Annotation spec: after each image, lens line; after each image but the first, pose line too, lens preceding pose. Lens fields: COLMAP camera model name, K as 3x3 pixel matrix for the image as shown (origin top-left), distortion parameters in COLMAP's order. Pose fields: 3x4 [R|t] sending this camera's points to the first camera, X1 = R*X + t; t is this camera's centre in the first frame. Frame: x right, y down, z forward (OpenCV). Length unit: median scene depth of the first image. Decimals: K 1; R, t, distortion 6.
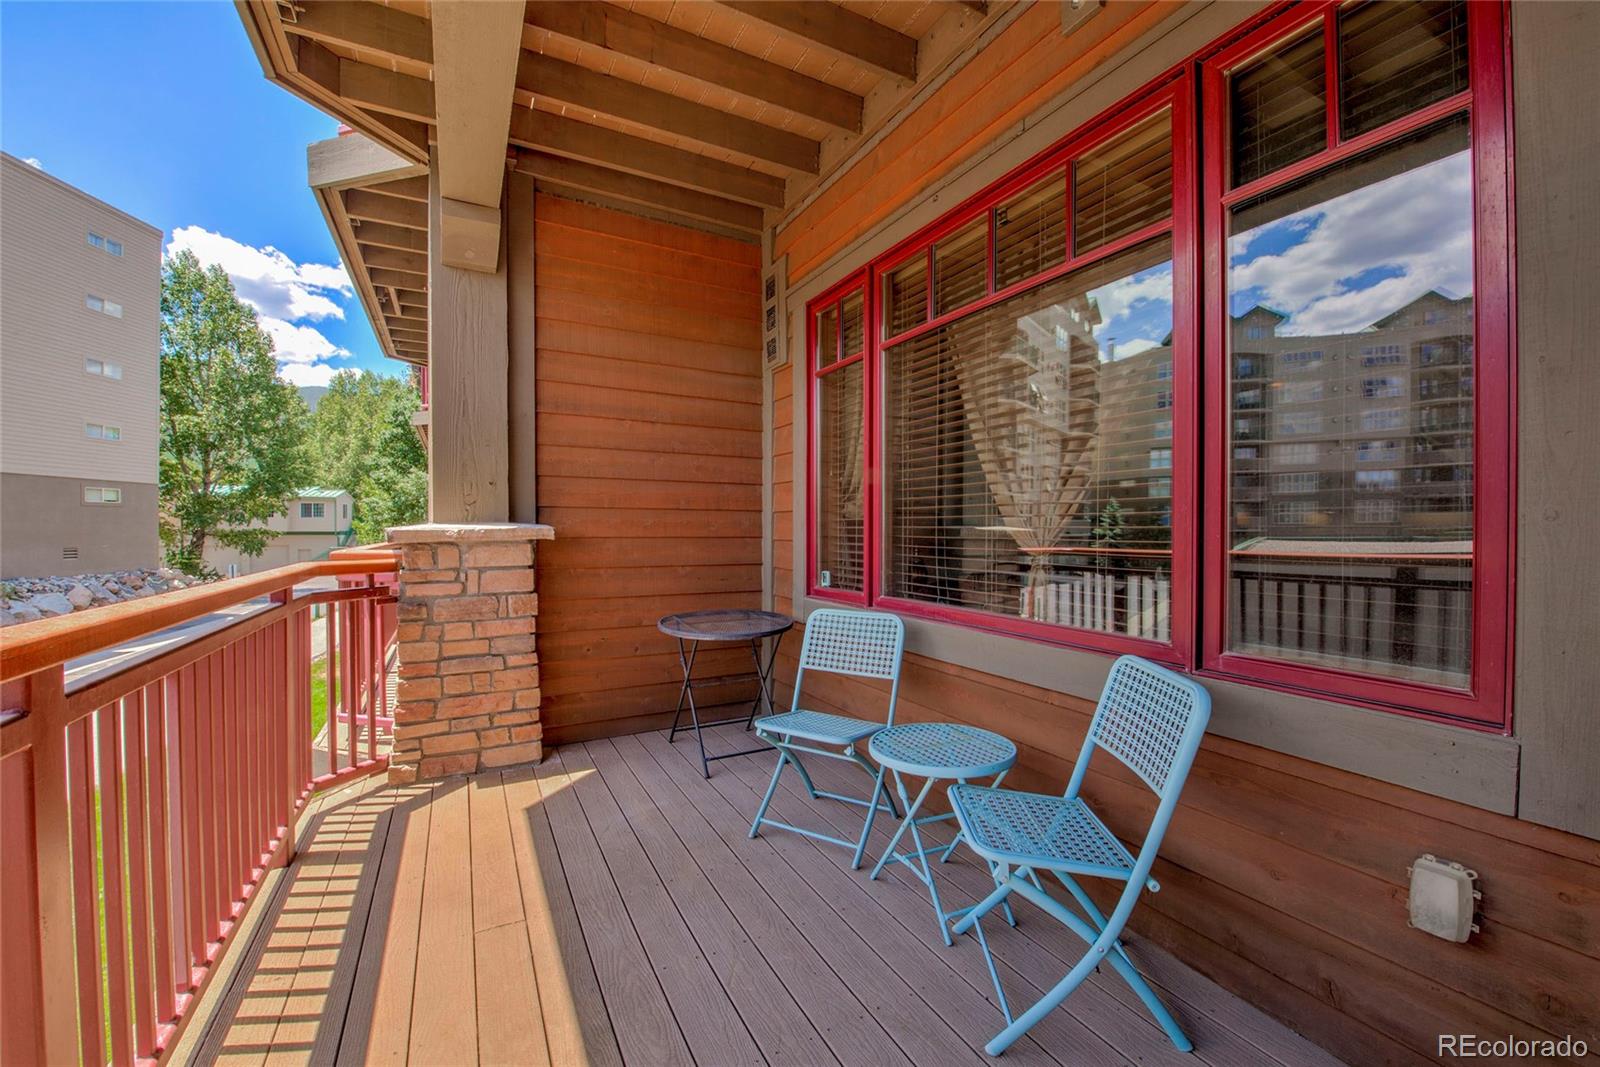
lens RADIAL K [[640.6, 0, 794.3], [0, 640.6, 536.0], [0, 0, 1]] dist [-0.011730, -0.004752]
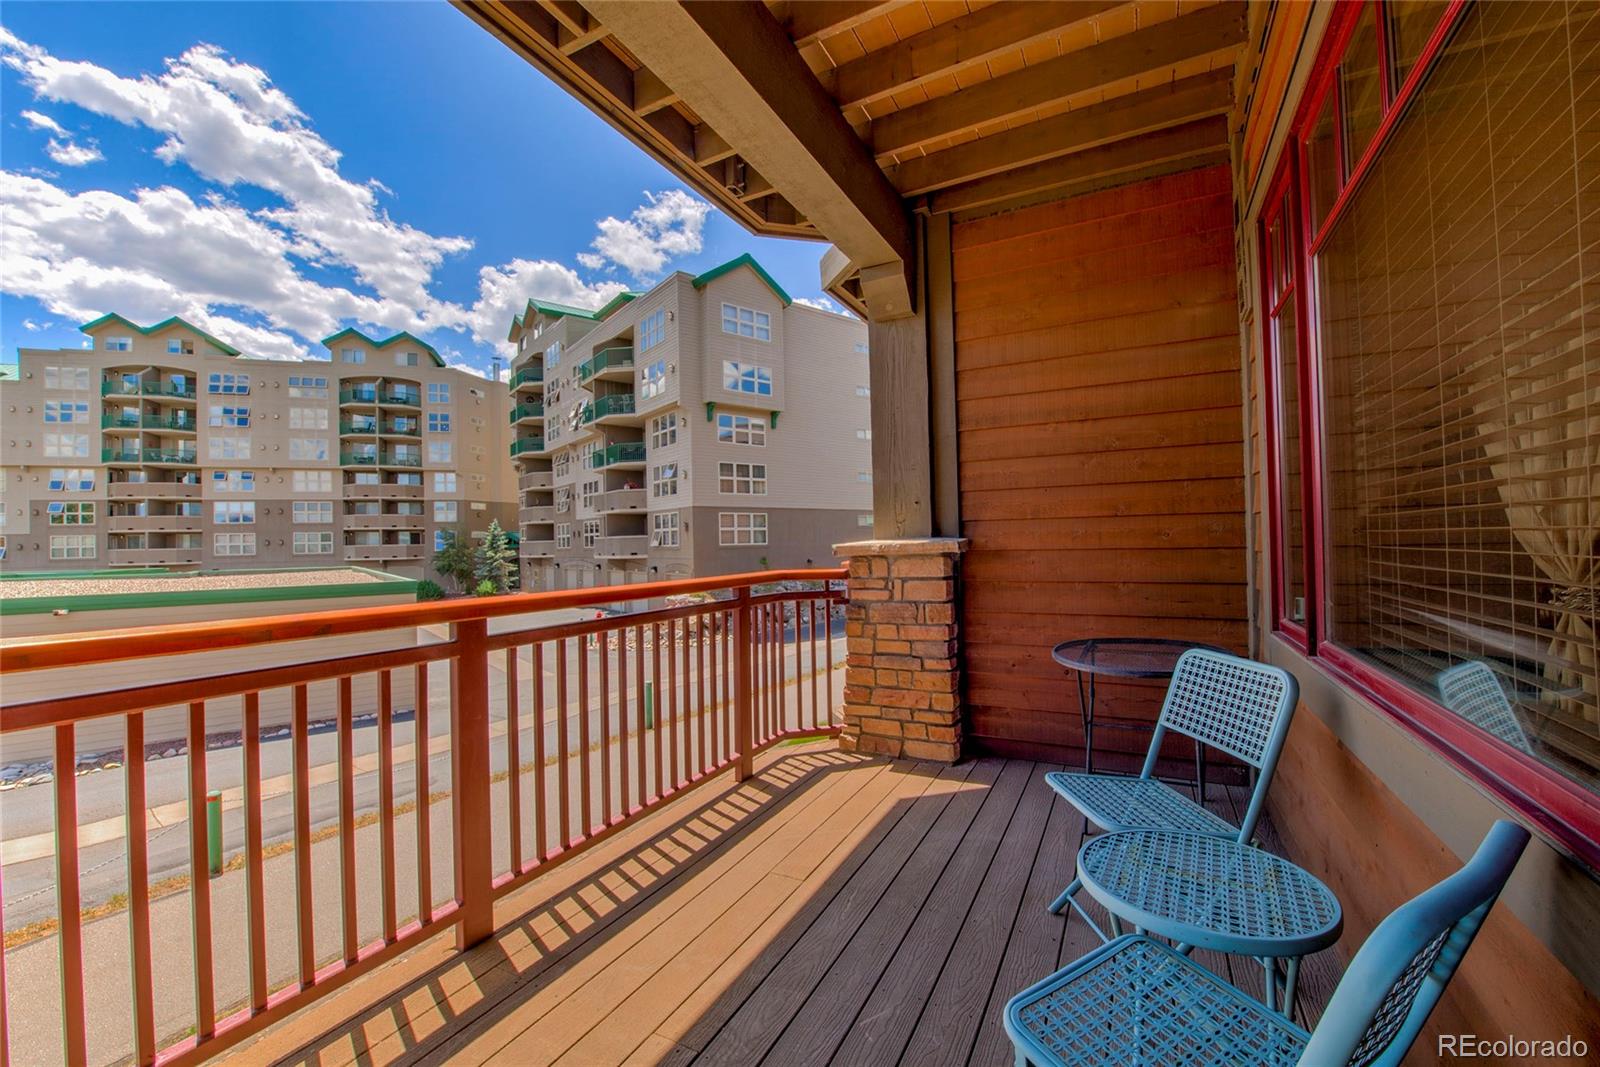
lens RADIAL K [[640.6, 0, 794.3], [0, 640.6, 536.0], [0, 0, 1]] dist [-0.011730, -0.004752]
pose [[0.565411, -0.023632, -0.824471, 0.336719], [0.013861, 0.999721, -0.019149, -0.005625], [0.824693, -0.000601, 0.565581, 0.194464]]
